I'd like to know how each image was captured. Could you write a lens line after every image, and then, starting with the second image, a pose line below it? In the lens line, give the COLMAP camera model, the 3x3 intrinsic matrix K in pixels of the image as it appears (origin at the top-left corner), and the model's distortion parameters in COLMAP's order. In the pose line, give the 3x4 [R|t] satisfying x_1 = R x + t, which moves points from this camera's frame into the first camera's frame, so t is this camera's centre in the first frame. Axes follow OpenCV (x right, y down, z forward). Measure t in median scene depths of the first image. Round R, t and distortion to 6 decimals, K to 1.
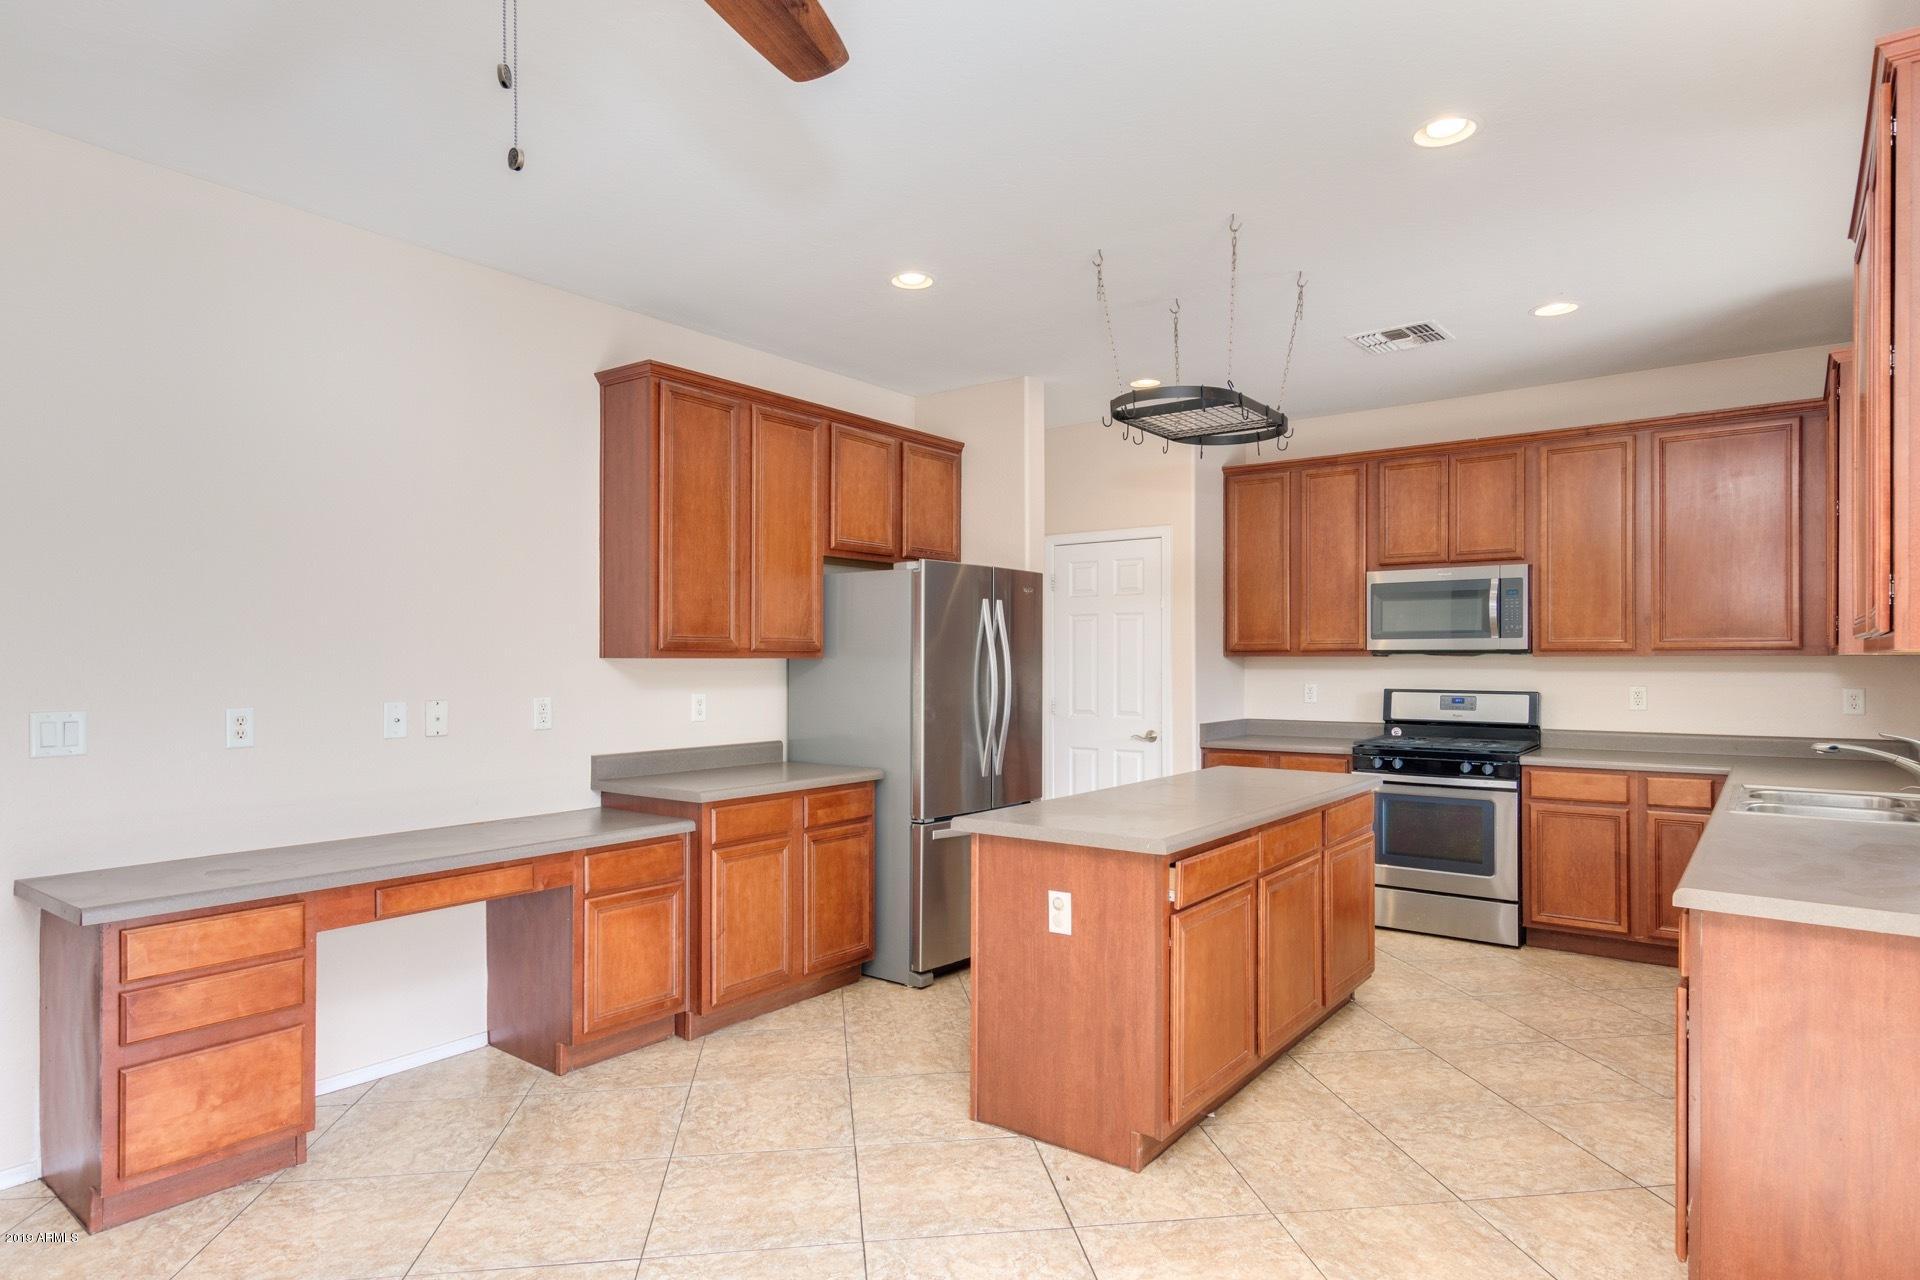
lens RADIAL K [[1076.4, 0, 968.7], [0, 1076.4, 661.2], [0, 0, 1]] dist [0.015416, -0.001900]
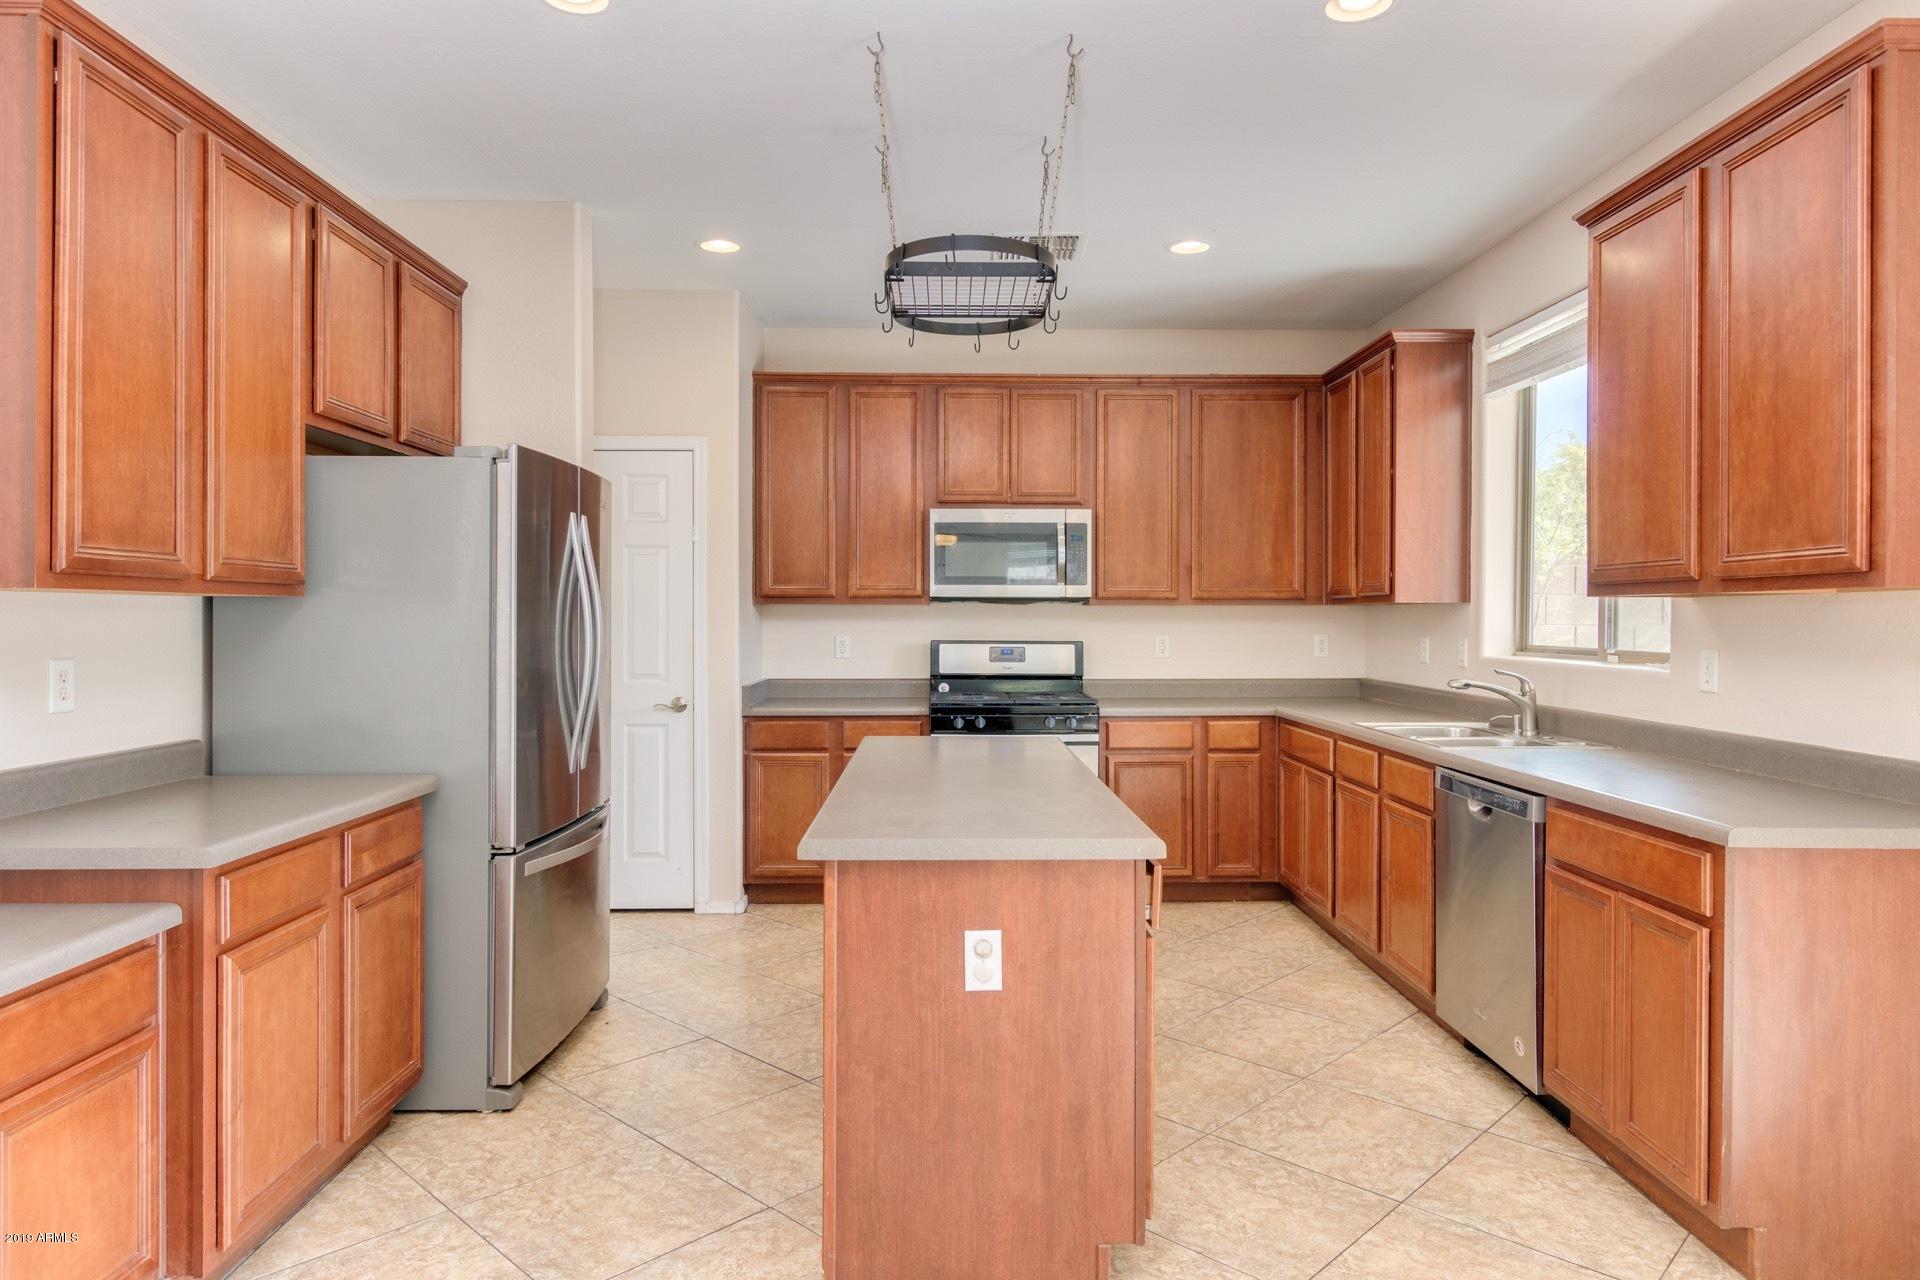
lens RADIAL K [[1172.4, 0, 963.2], [0, 1172.4, 620.7], [0, 0, 1]] dist [0.003343, 0.000190]
pose [[0.788298, -0.000492, 0.615294, -0.245847], [-0.000834, 0.999998, 0.001868, 0.009067], [-0.615293, -0.001986, 0.788296, 0.264488]]
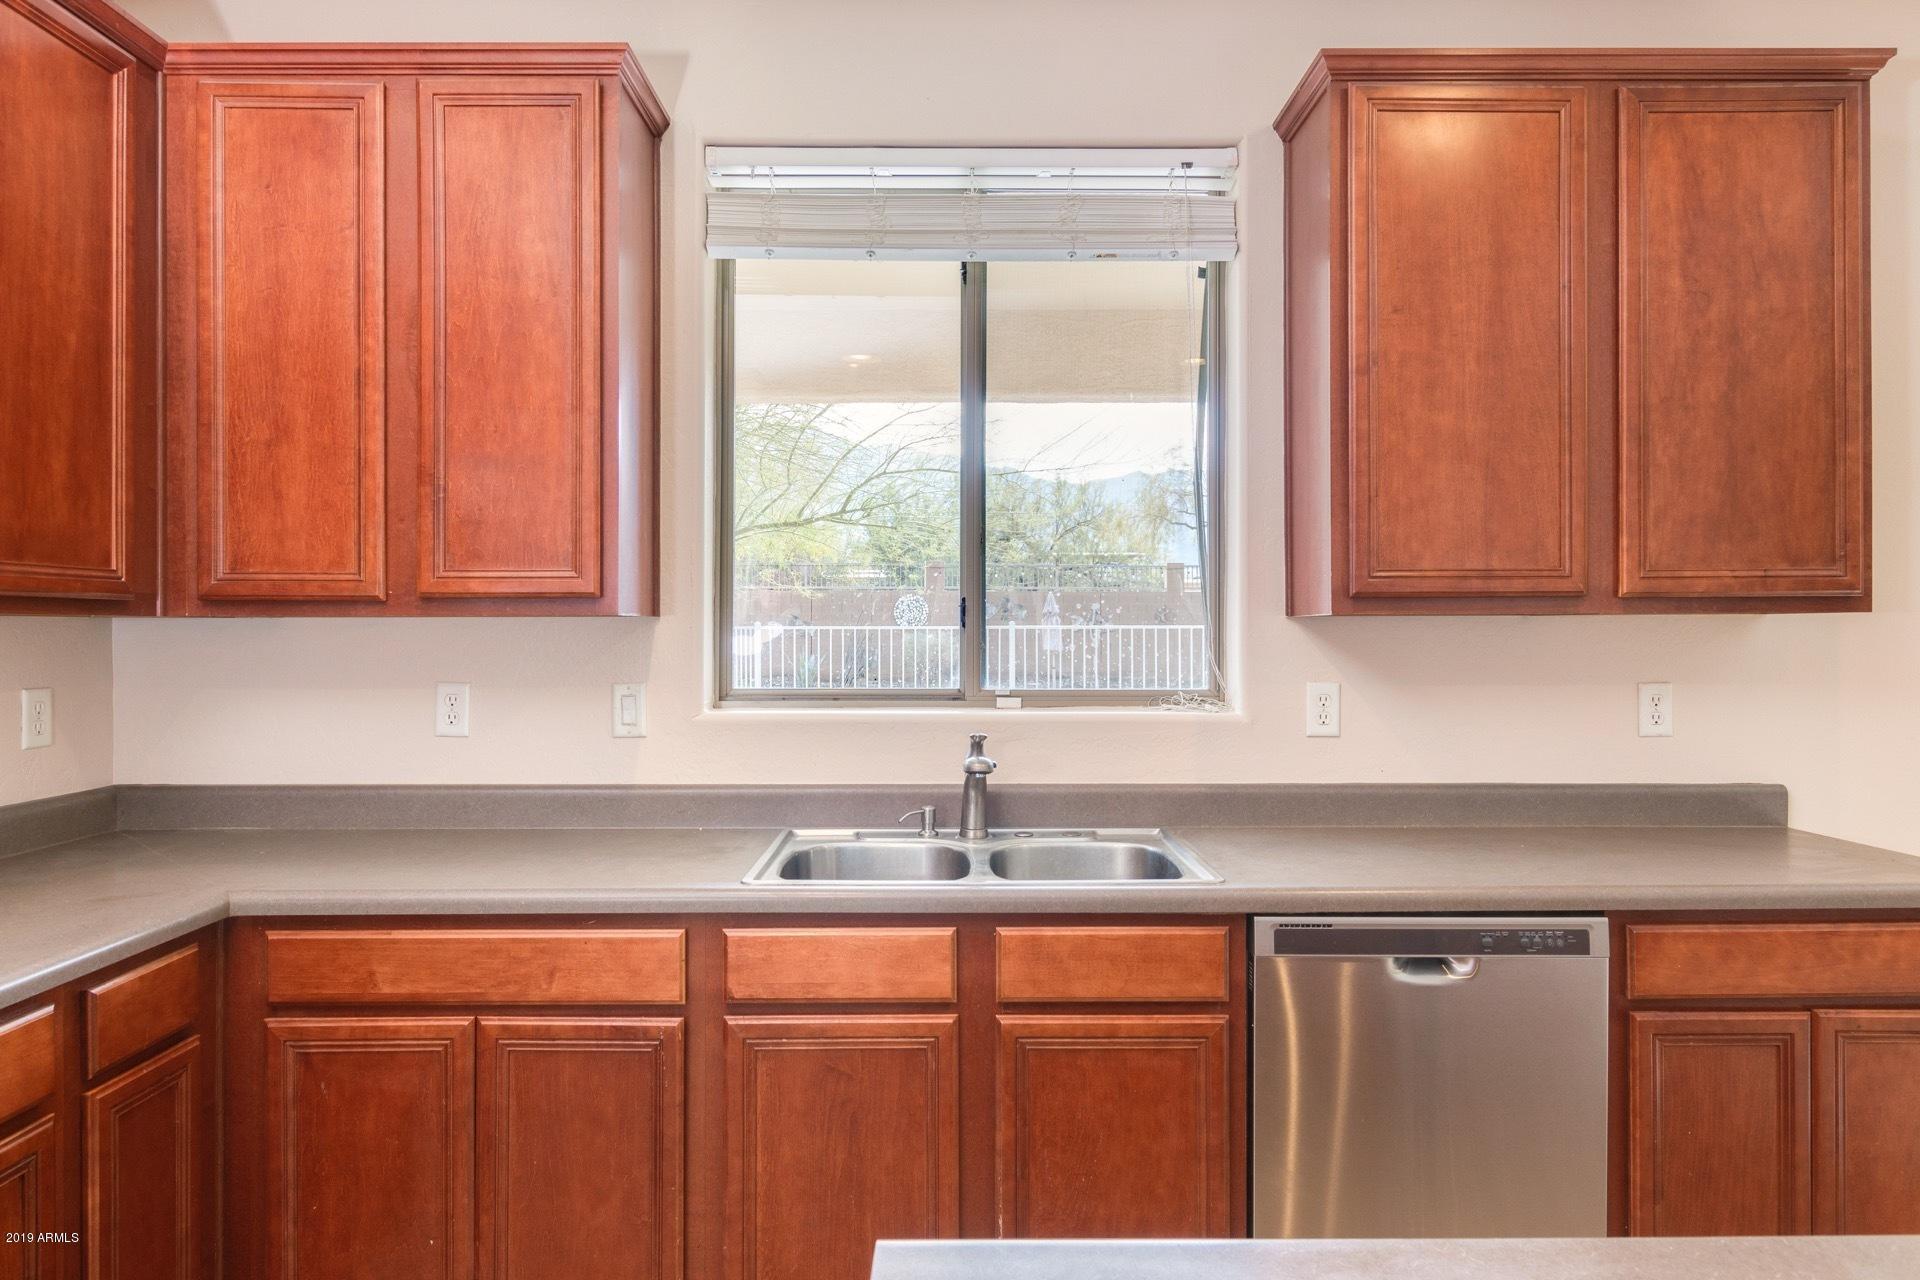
lens RADIAL K [[1172.4, 0, 961.9], [0, 1172.4, 630.6], [0, 0, 1]] dist [0.003343, 0.000190]
pose [[-0.606893, 0.000076, 0.794784, 0.193418], [0.003443, 0.999991, 0.002533, 0.000816], [-0.794776, 0.004274, -0.606887, 1.009980]]
